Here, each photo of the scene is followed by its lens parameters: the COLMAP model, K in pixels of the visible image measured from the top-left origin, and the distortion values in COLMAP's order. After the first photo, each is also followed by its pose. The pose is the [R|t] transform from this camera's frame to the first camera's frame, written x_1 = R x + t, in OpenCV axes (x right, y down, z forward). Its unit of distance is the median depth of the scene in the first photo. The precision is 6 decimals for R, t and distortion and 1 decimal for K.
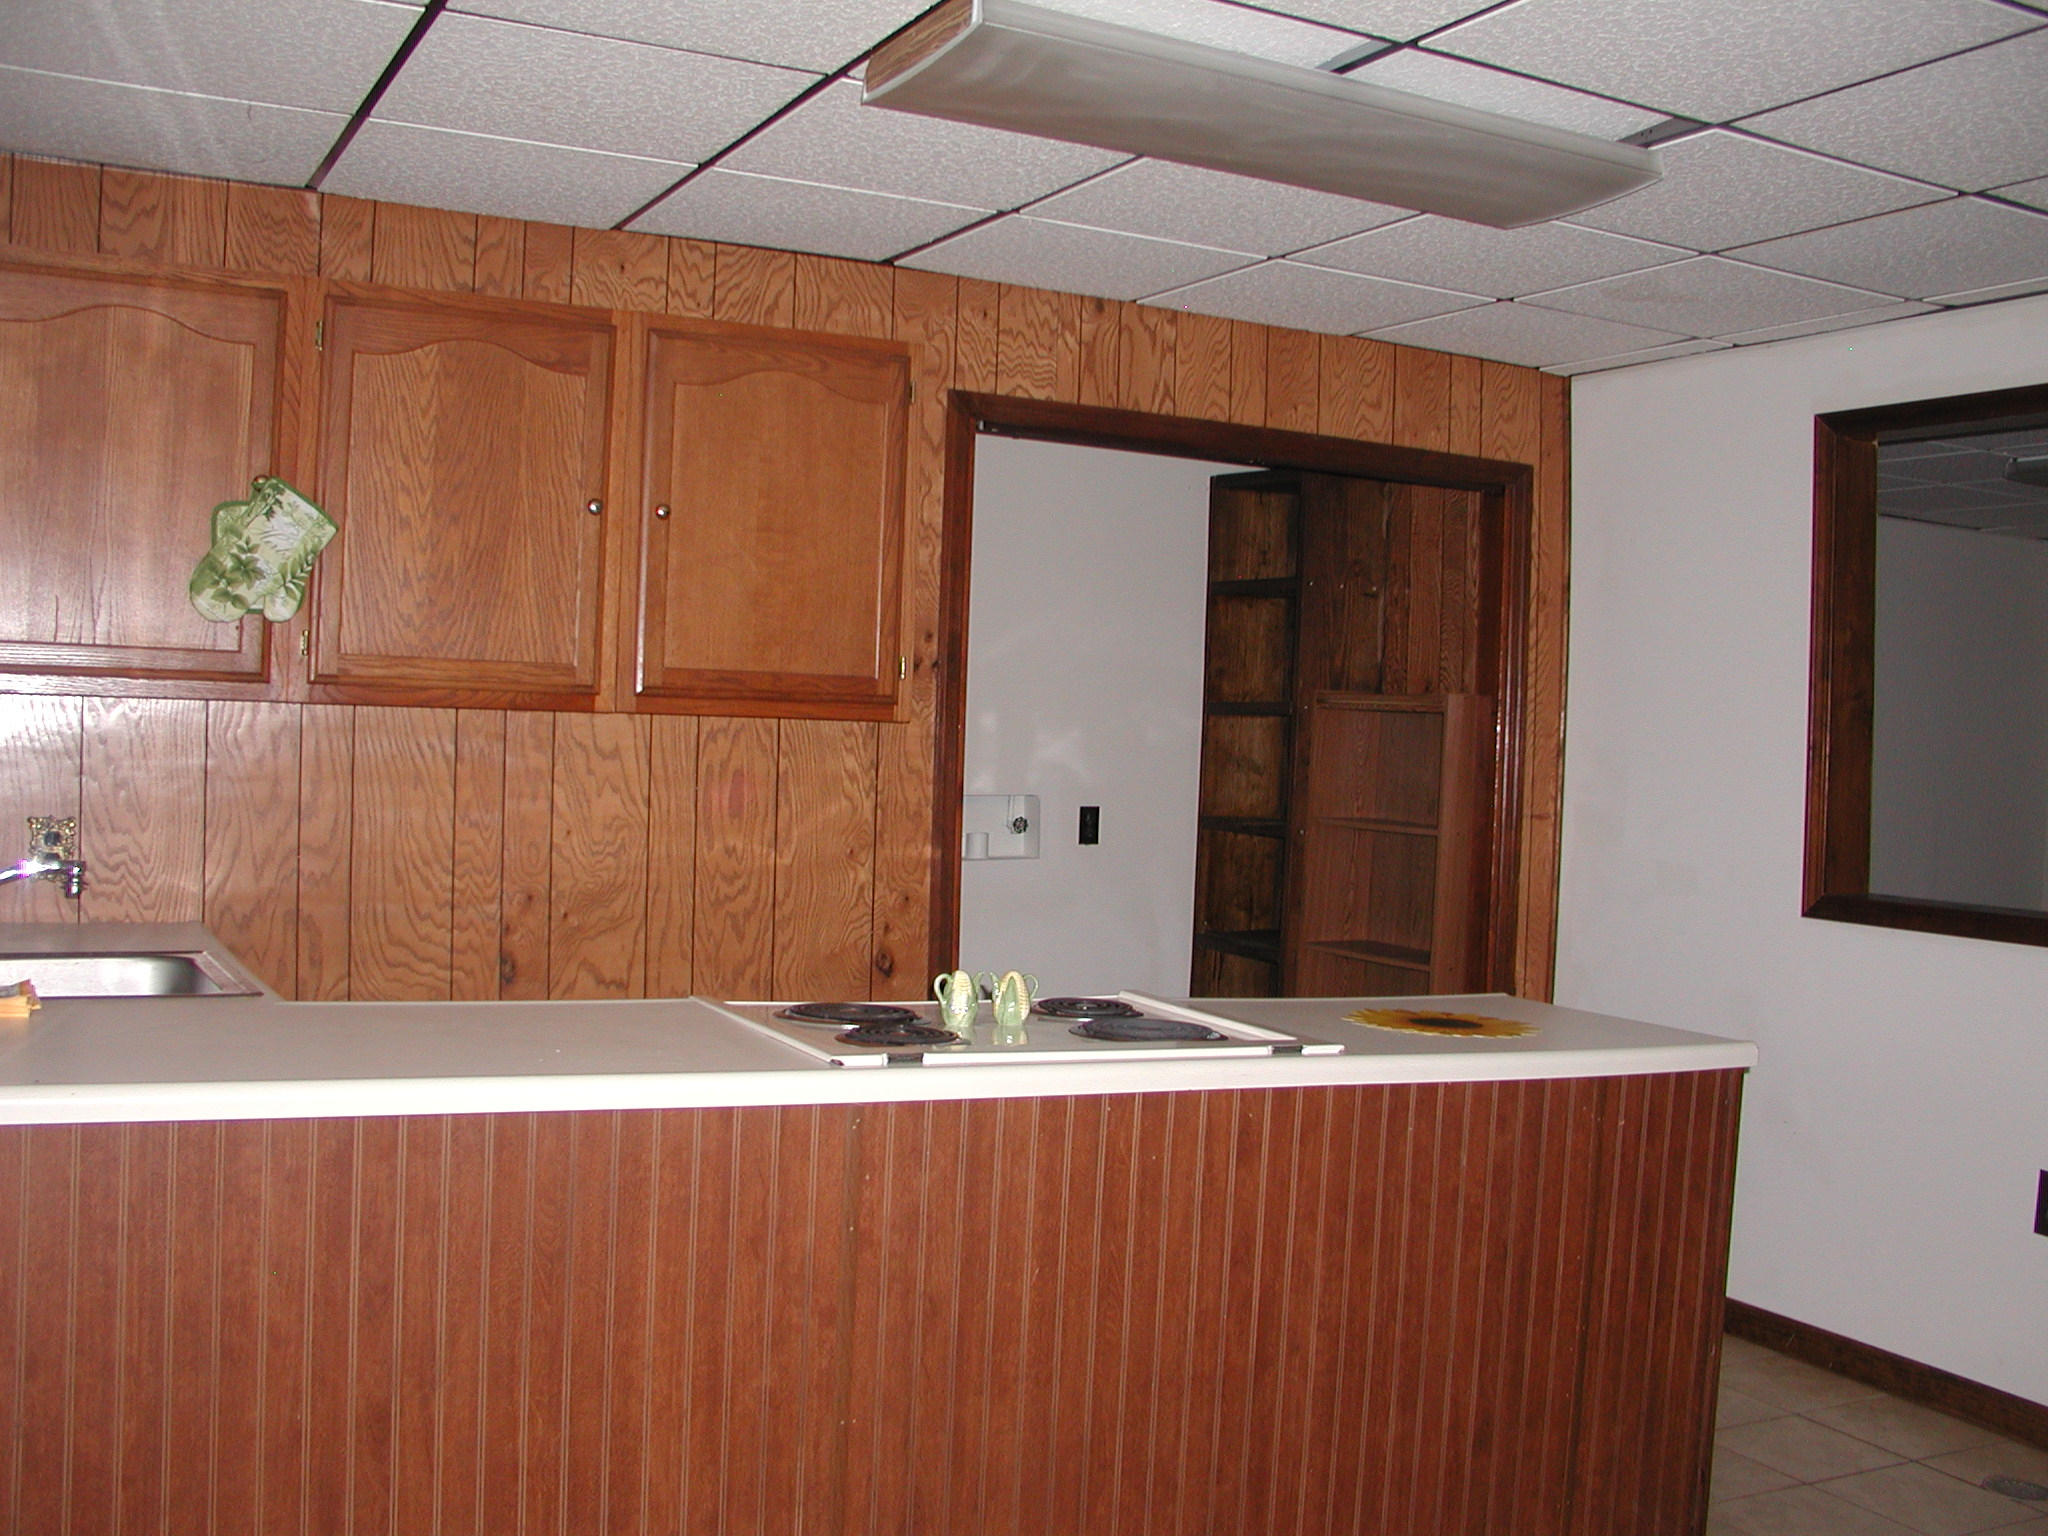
lens RADIAL K [[2079.2, 0, 1024.0], [0, 2079.2, 768.0], [0, 0, 1]] dist [-0.254811, 0.297967]
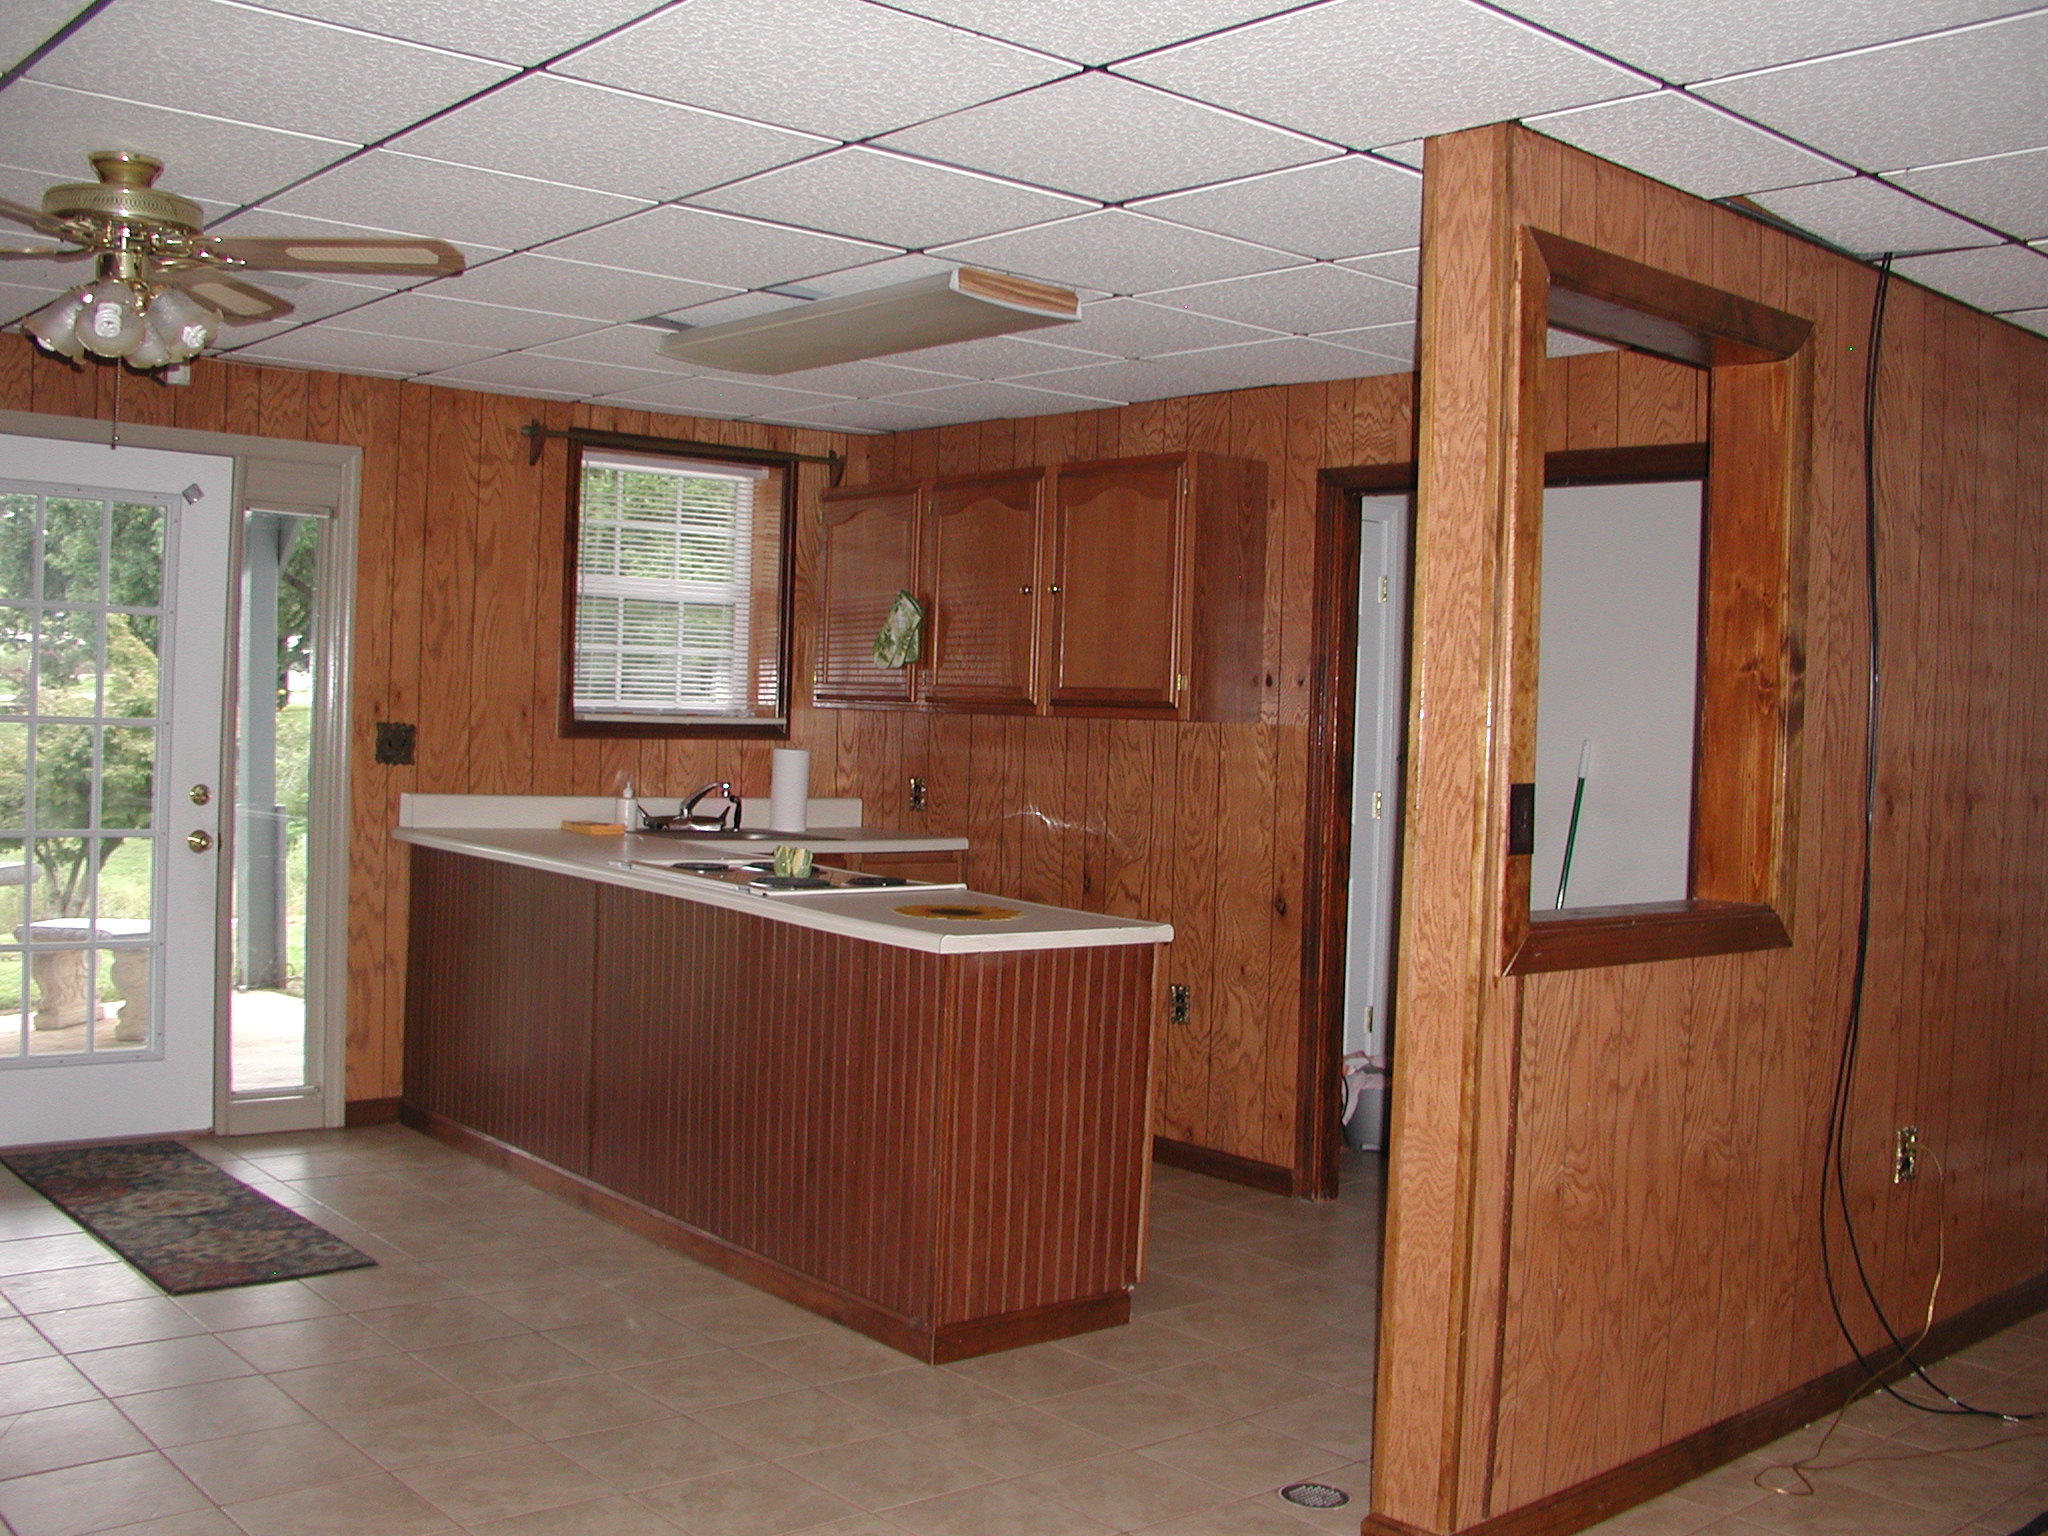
lens RADIAL K [[2079.2, 0, 1024.0], [0, 2079.2, 768.0], [0, 0, 1]] dist [-0.254811, 0.297967]
pose [[0.240568, -0.002582, -0.970629, 1.270680], [-0.045142, 0.998885, -0.013846, 0.034184], [0.969582, 0.047147, 0.240183, 0.552290]]
